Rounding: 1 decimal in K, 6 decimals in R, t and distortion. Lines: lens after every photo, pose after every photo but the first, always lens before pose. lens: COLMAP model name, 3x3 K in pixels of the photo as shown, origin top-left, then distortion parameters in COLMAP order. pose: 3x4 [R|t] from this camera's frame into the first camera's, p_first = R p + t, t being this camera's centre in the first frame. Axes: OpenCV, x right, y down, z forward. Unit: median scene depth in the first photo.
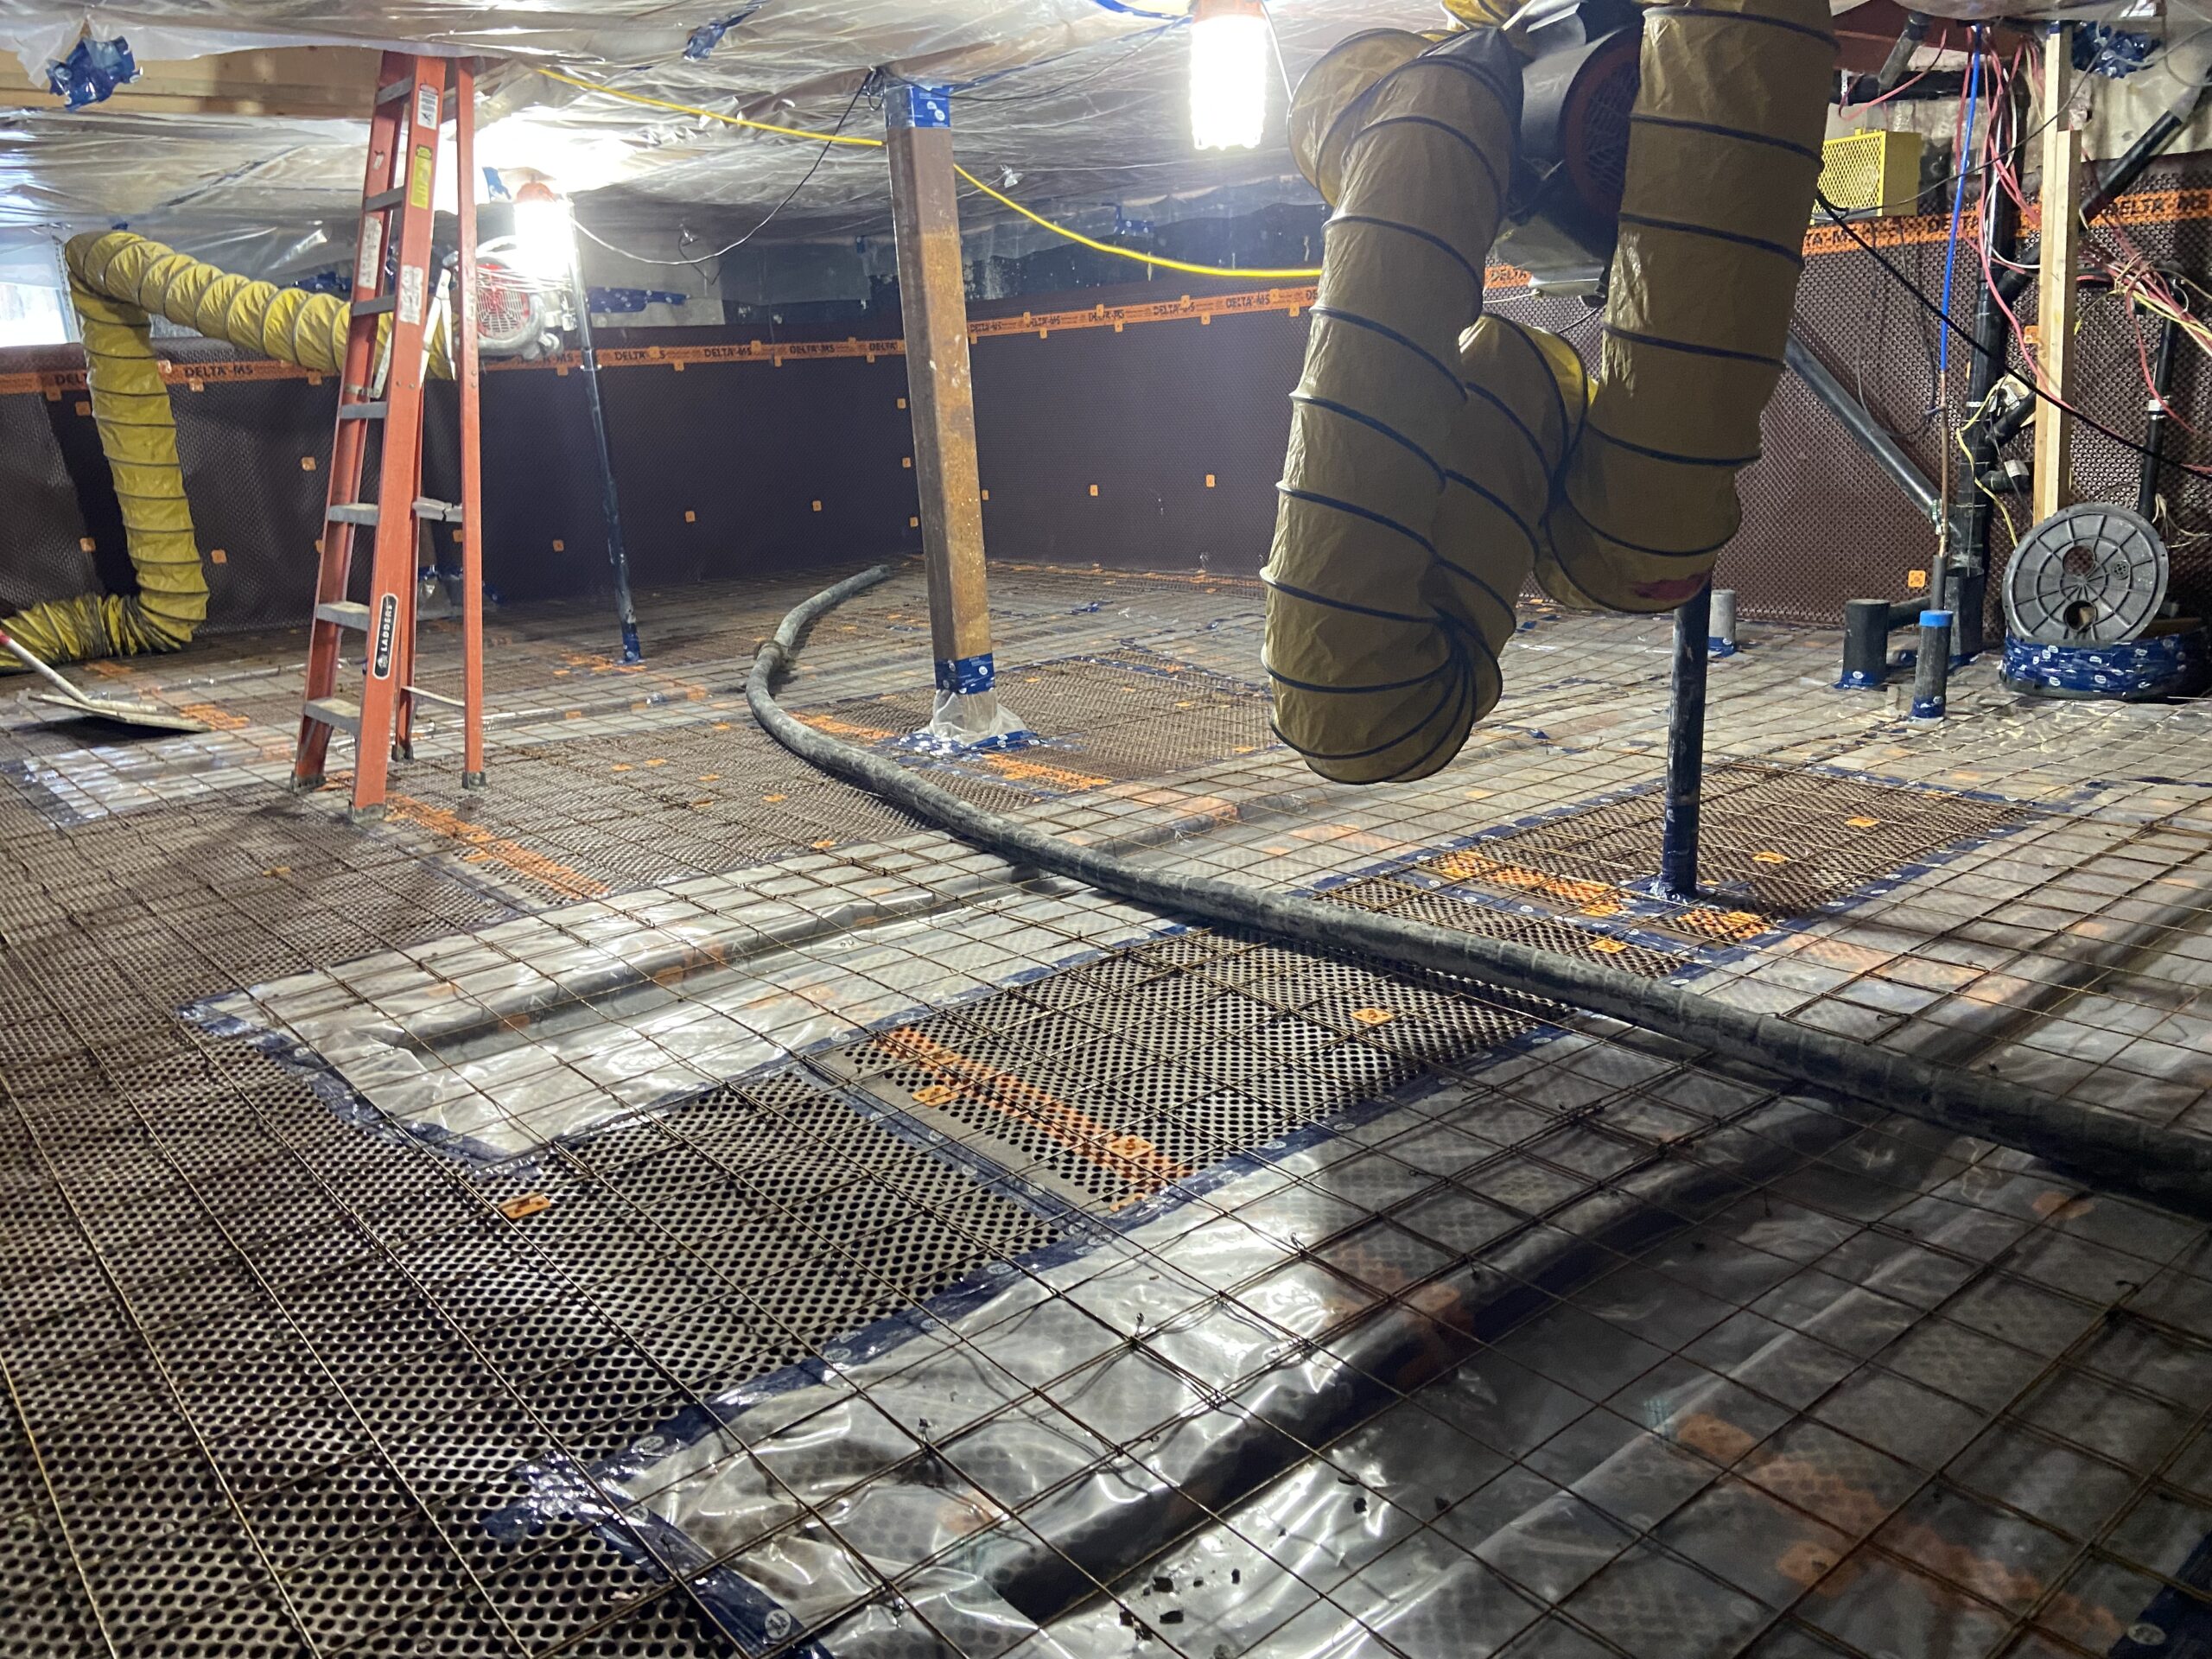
lens RADIAL K [[1676.6, 0, 1090.6], [0, 1676.6, 838.0], [0, 0, 1]] dist [0.135209, -0.185390]
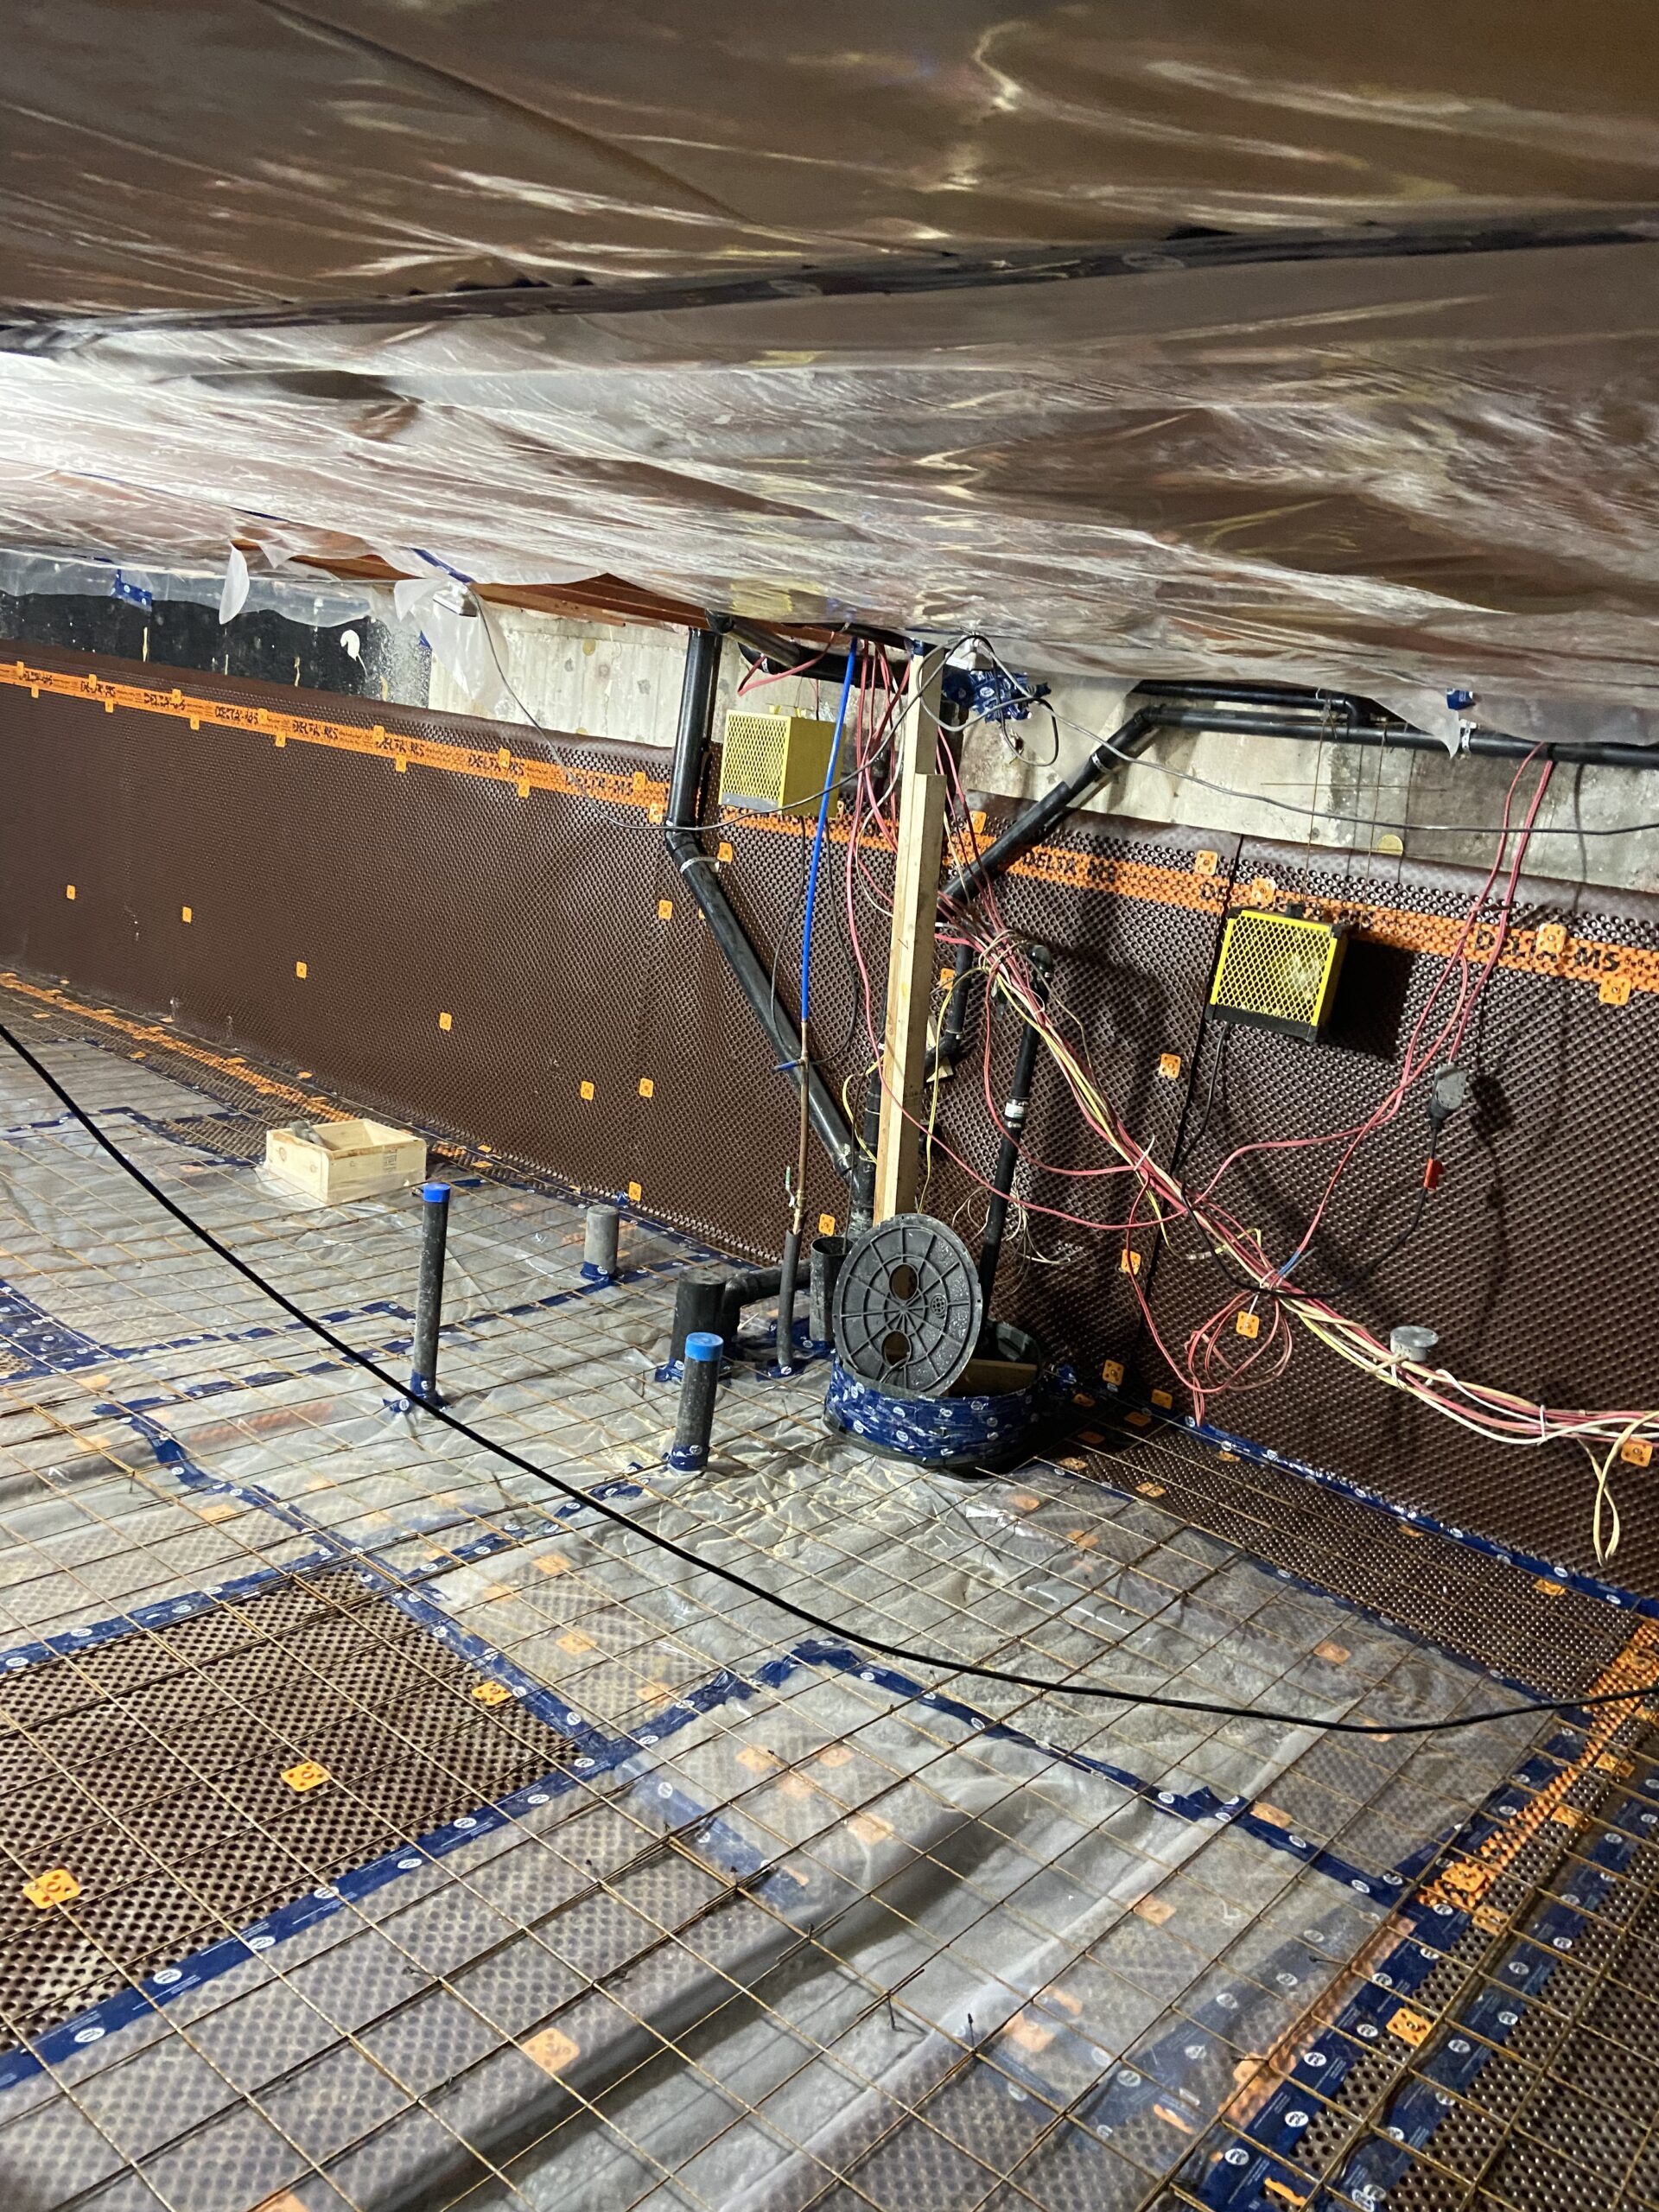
lens RADIAL K [[1676.6, 0, 872.8], [0, 1676.6, 1109.7], [0, 0, 1]] dist [0.135209, -0.185390]
pose [[0.959918, 0.137138, 0.244439, 0.808207], [-0.125125, 0.990069, -0.064092, -0.434945], [-0.250801, 0.030938, 0.967544, 0.511076]]
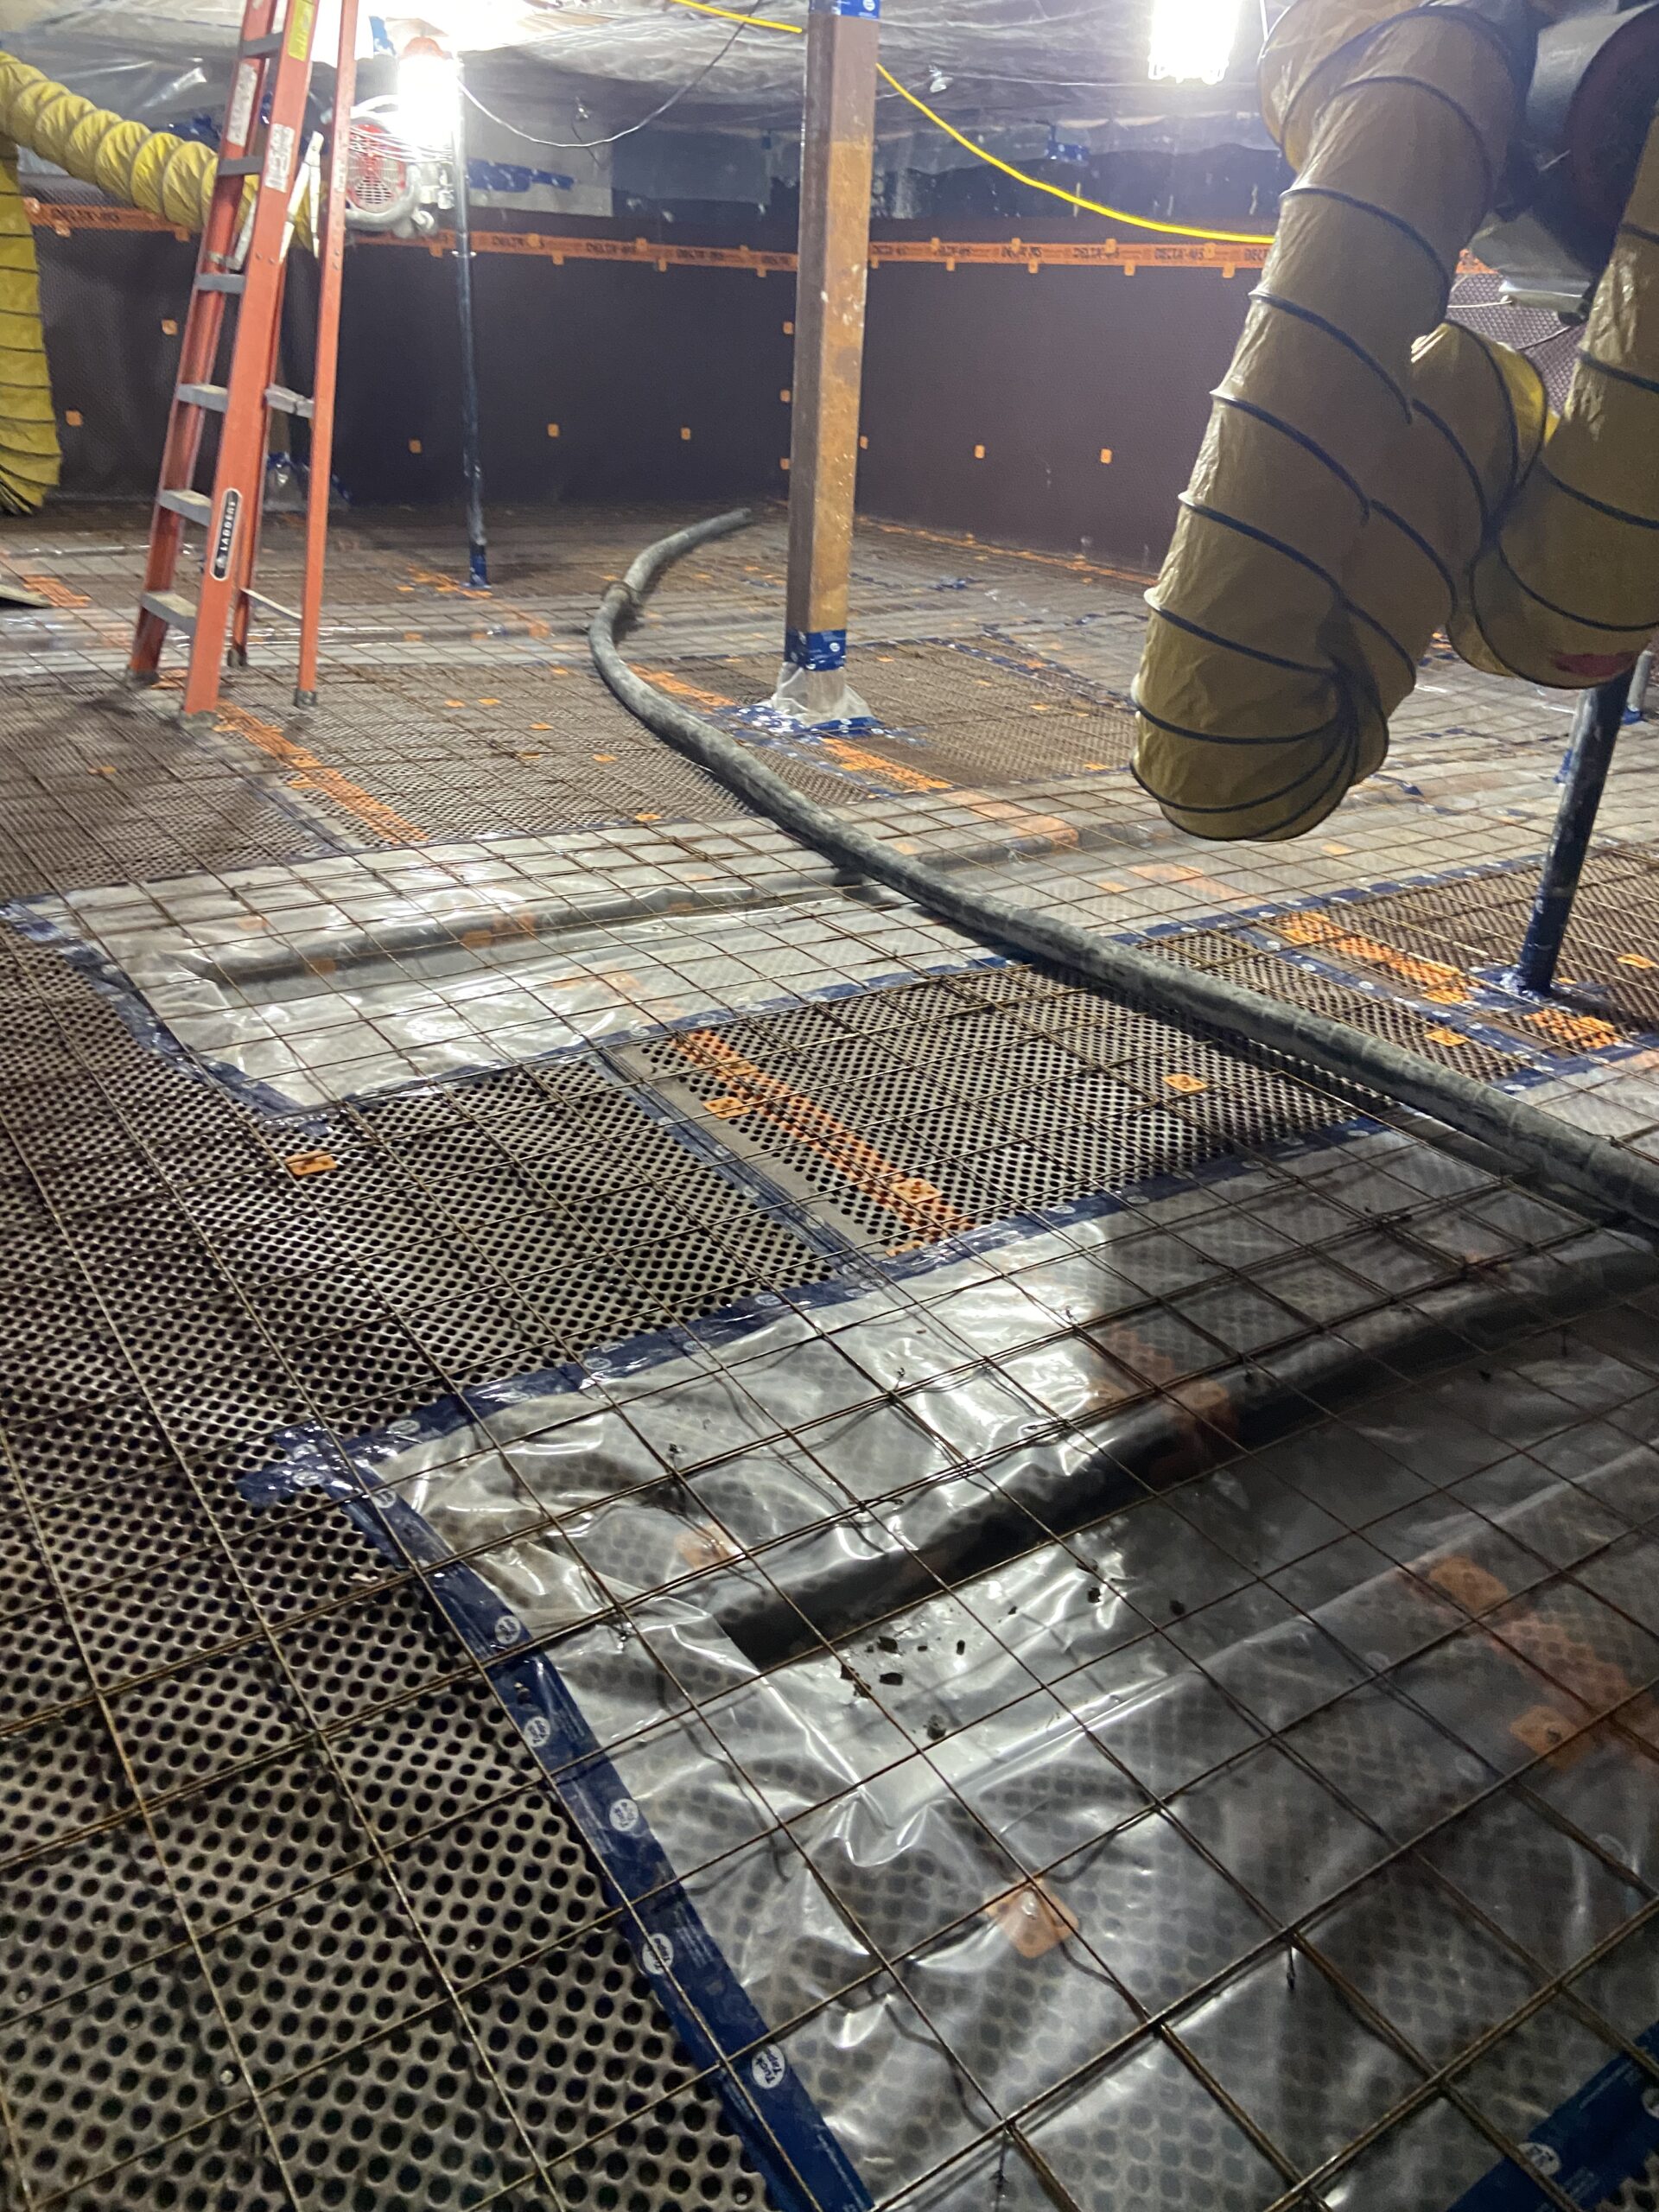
lens RADIAL K [[1671.4, 0, 808.9], [0, 1671.4, 1094.1], [0, 0, 1]] dist [0.126092, -0.166416]
pose [[0.989608, 0.136557, -0.045044, -0.001849], [-0.127038, 0.977041, 0.171034, -0.029851], [0.067365, -0.163534, 0.984235, 0.043888]]
